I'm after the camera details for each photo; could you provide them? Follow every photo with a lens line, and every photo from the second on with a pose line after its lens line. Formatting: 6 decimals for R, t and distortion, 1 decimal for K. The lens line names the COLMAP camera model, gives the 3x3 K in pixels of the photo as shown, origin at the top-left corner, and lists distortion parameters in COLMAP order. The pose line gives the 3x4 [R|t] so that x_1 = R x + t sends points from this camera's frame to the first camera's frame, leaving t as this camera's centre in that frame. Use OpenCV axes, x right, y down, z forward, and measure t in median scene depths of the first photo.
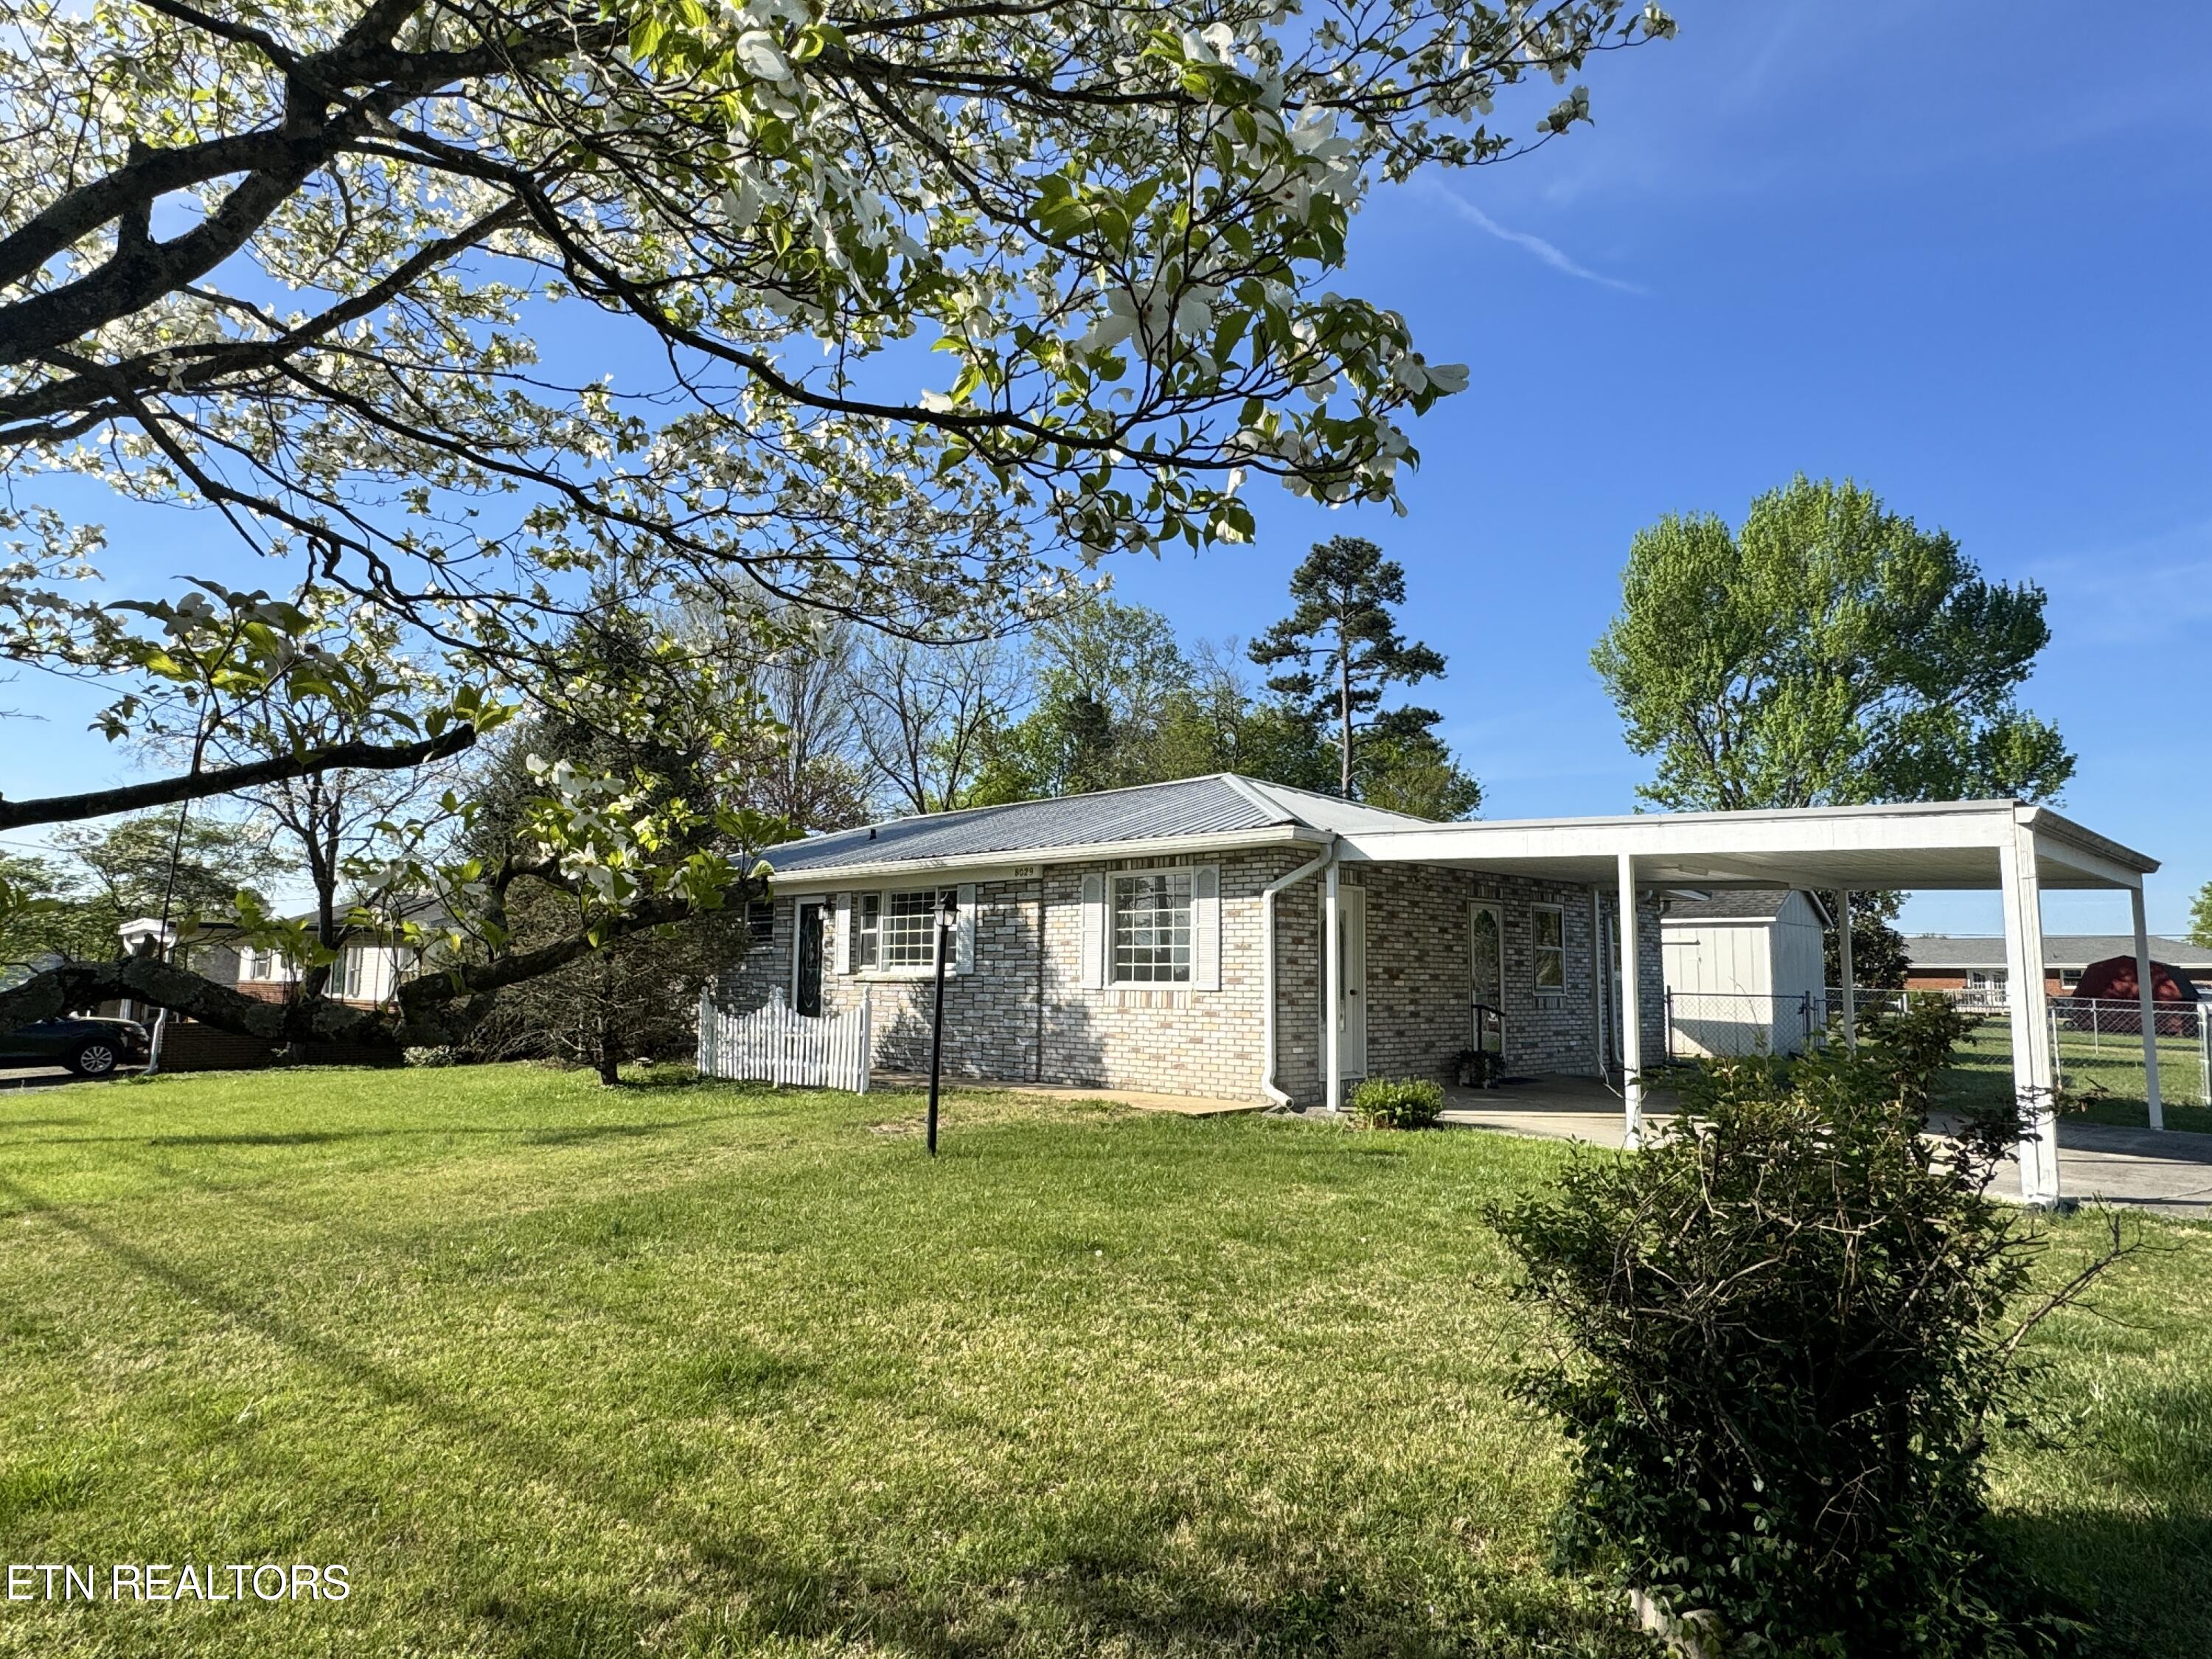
lens RADIAL K [[1294.3, 0, 1100.6], [0, 1294.3, 816.1], [0, 0, 1]] dist [-0.010831, 0.000925]
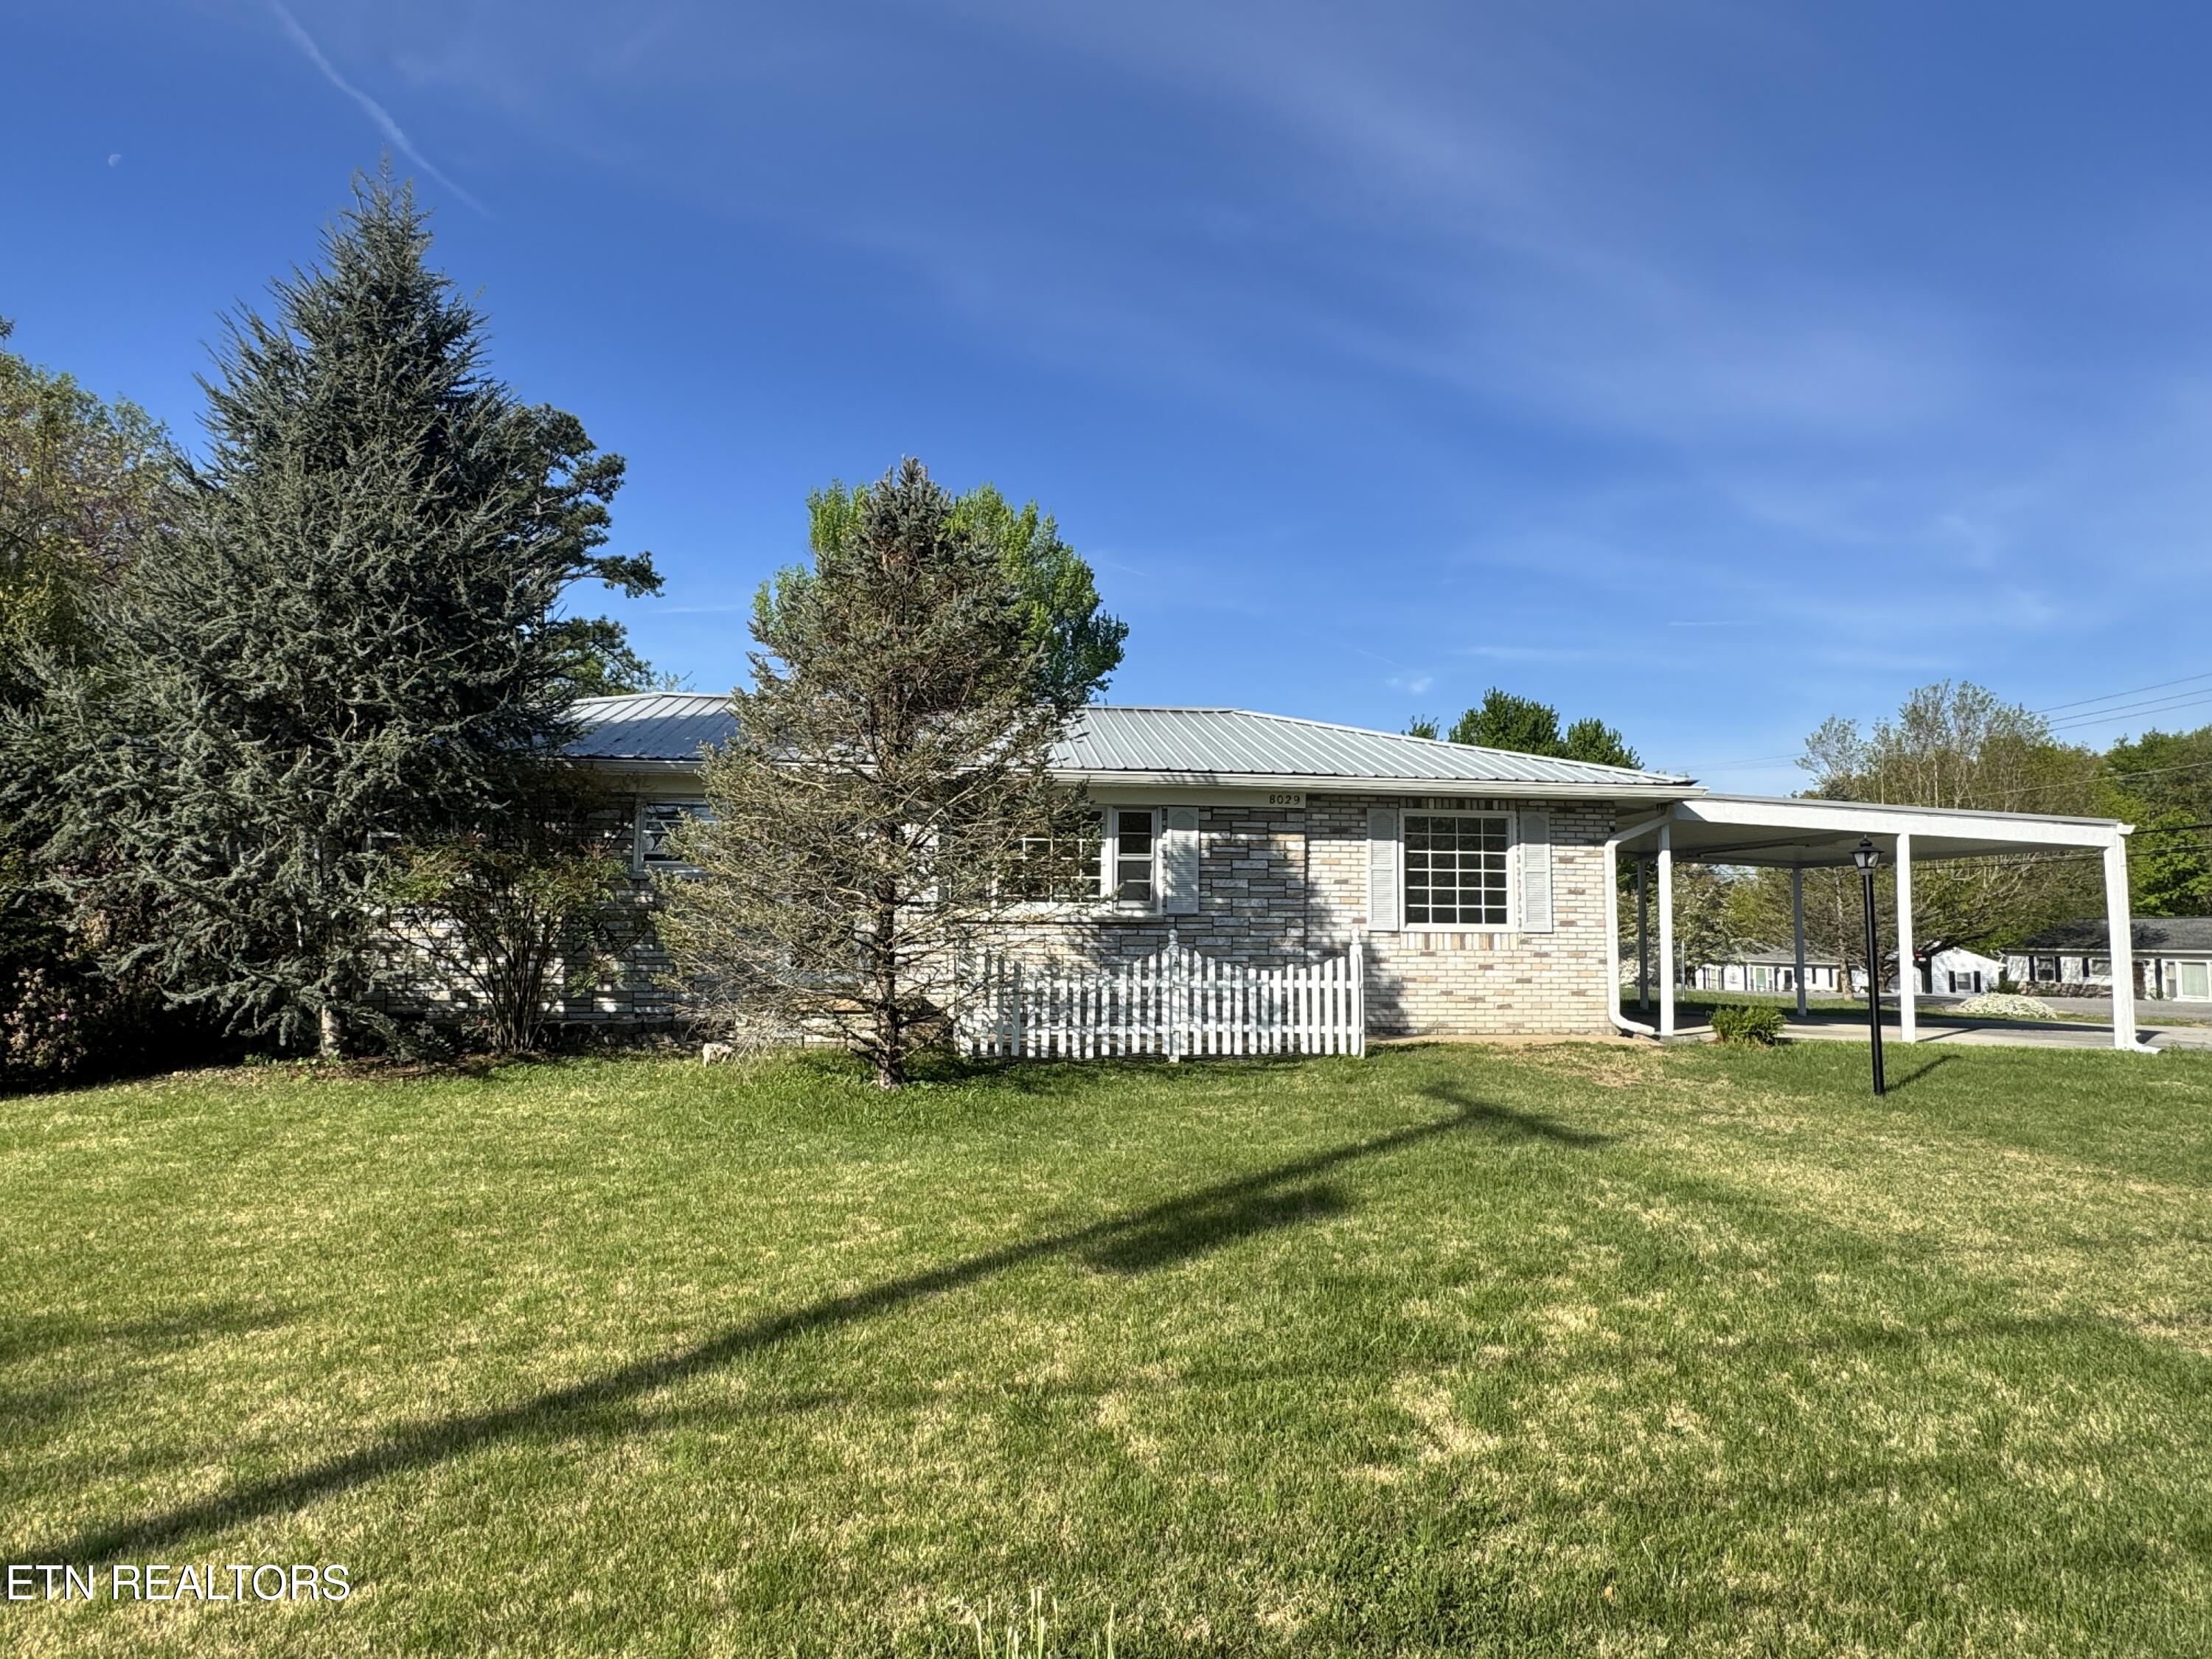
lens RADIAL K [[1294.3, 0, 1100.6], [0, 1294.3, 816.1], [0, 0, 1]] dist [-0.010831, 0.000925]
pose [[0.615436, 0.068742, 0.785183, -0.765871], [-0.101163, 0.994839, -0.007805, 0.068375], [-0.781668, -0.074628, 0.619214, 0.509059]]
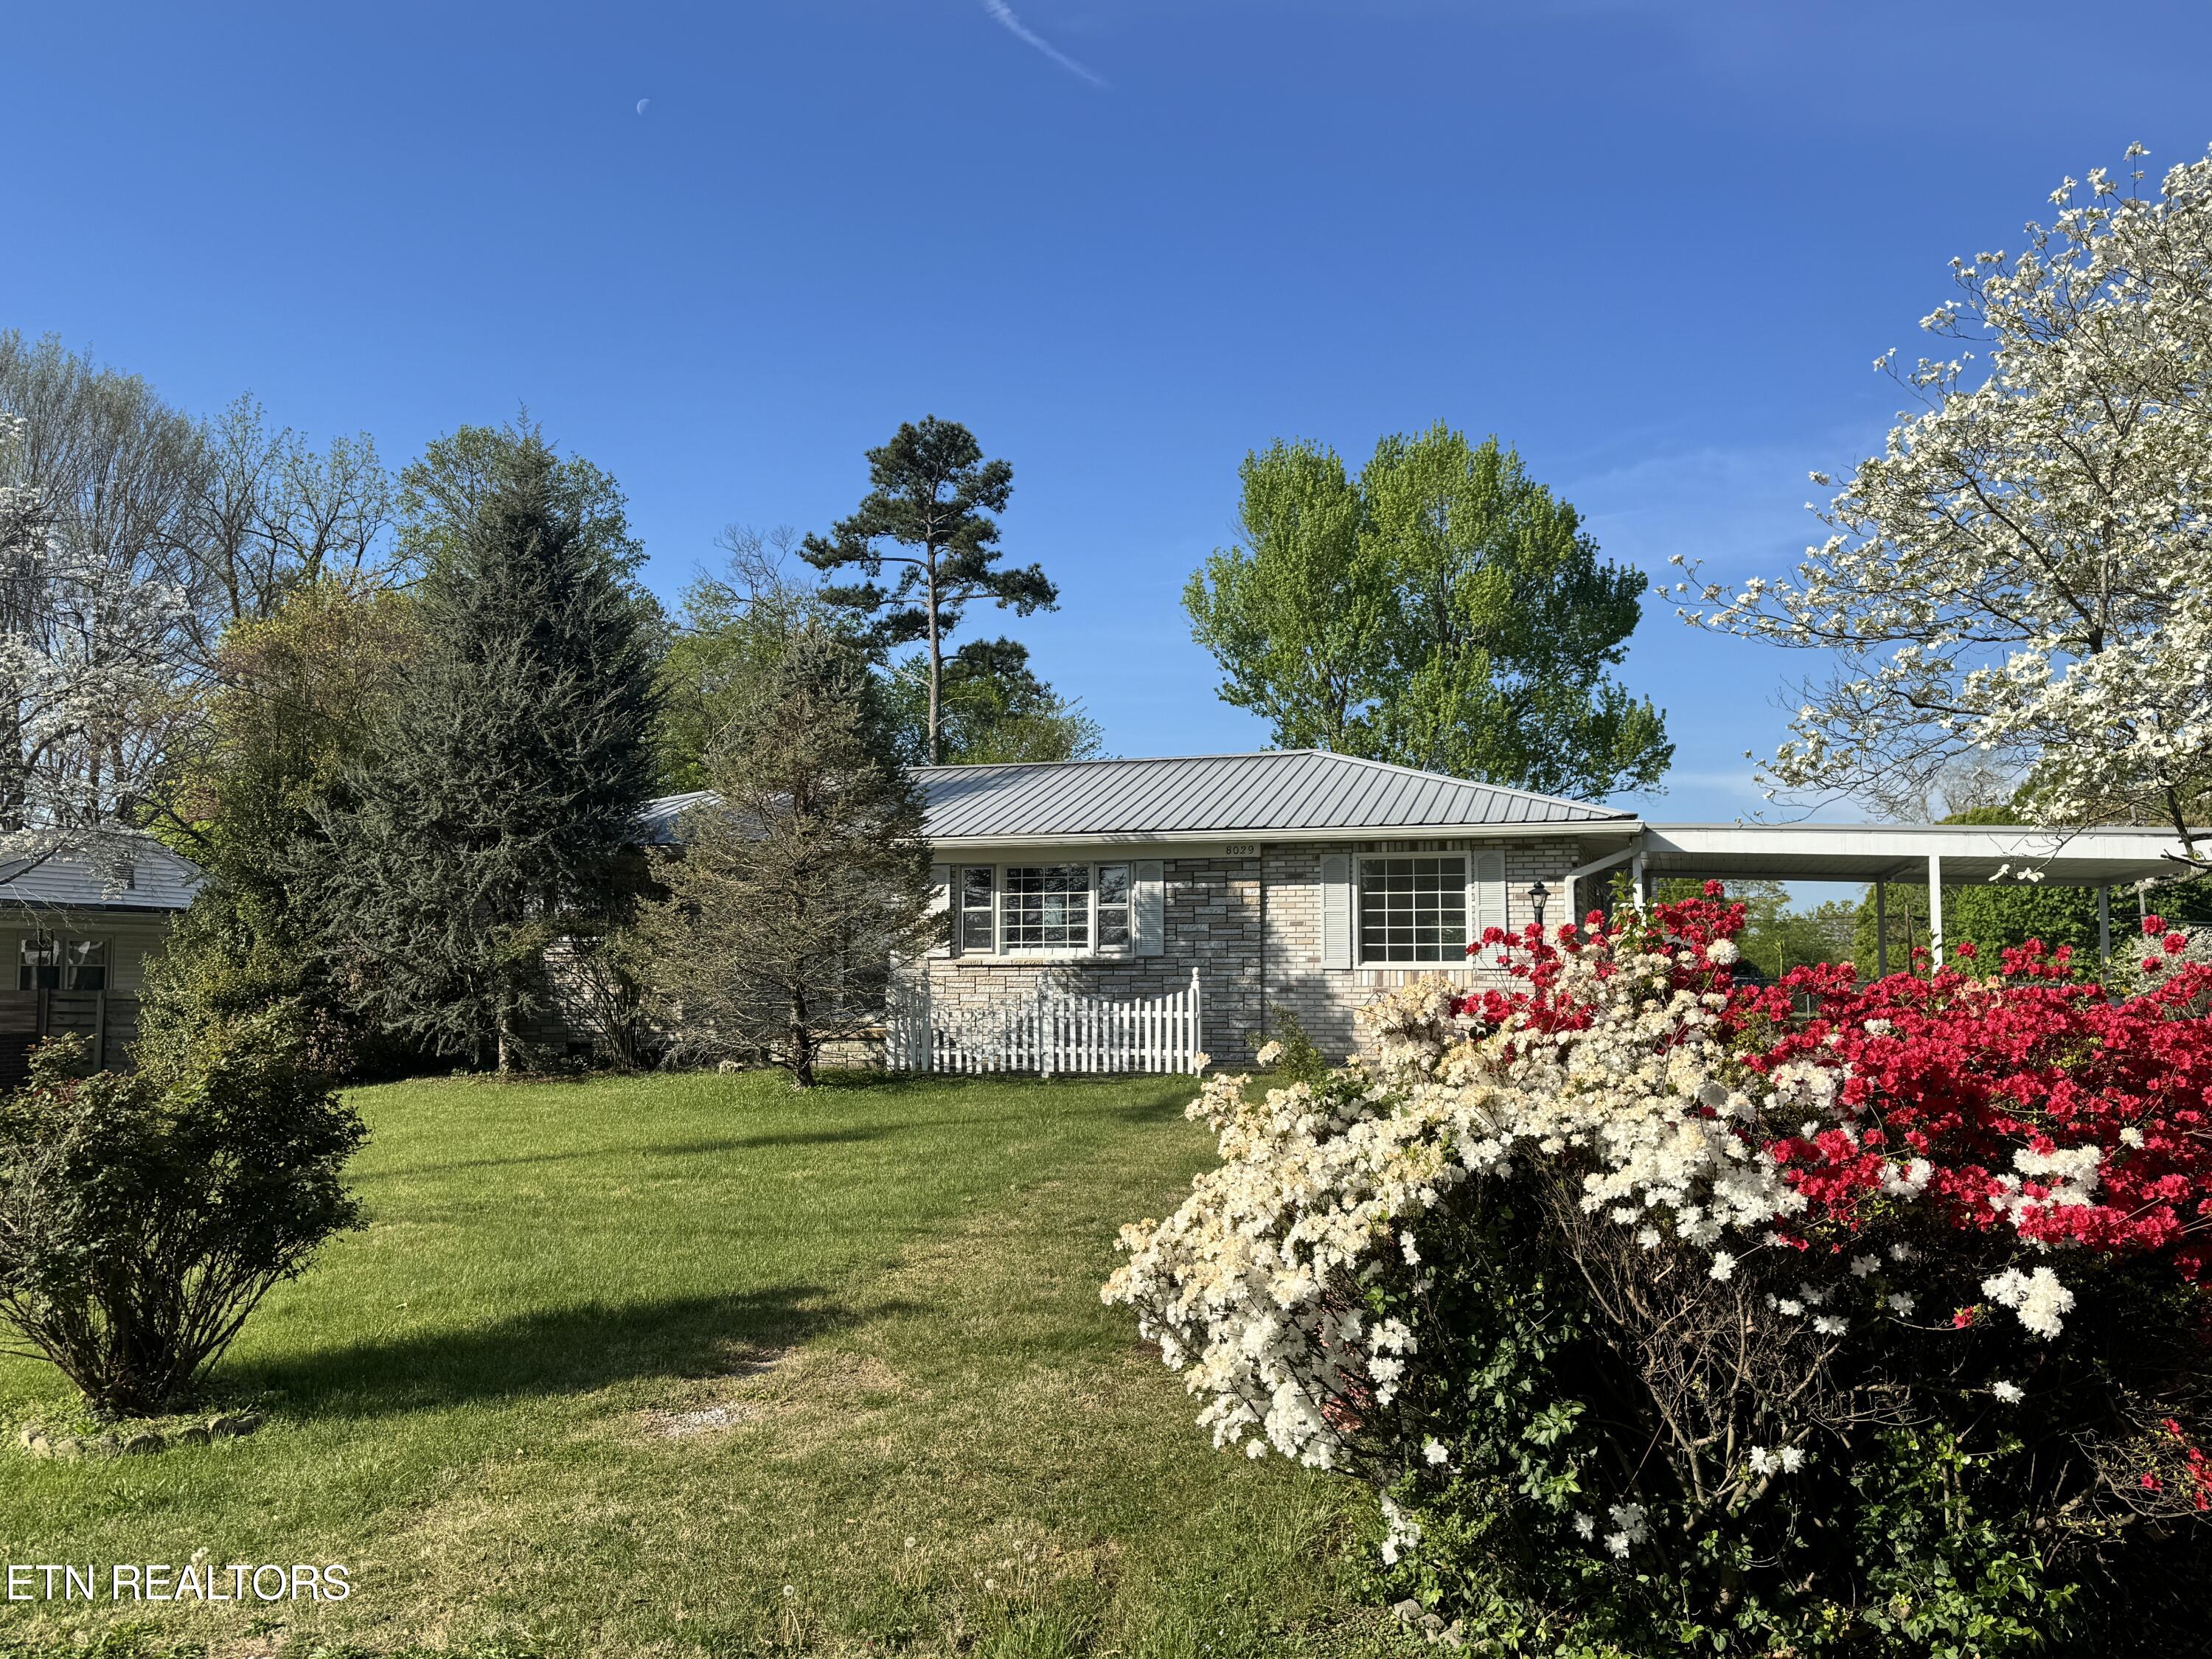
lens RADIAL K [[1786.0, 0, 1106.0], [0, 1786.0, 829.5], [0, 0, 1]] dist [0.123574, -0.002017]
pose [[0.888501, 0.028715, 0.457975, -0.701614], [-0.047817, 0.998400, 0.030169, -0.006837], [-0.456376, -0.048705, 0.888453, -0.128457]]
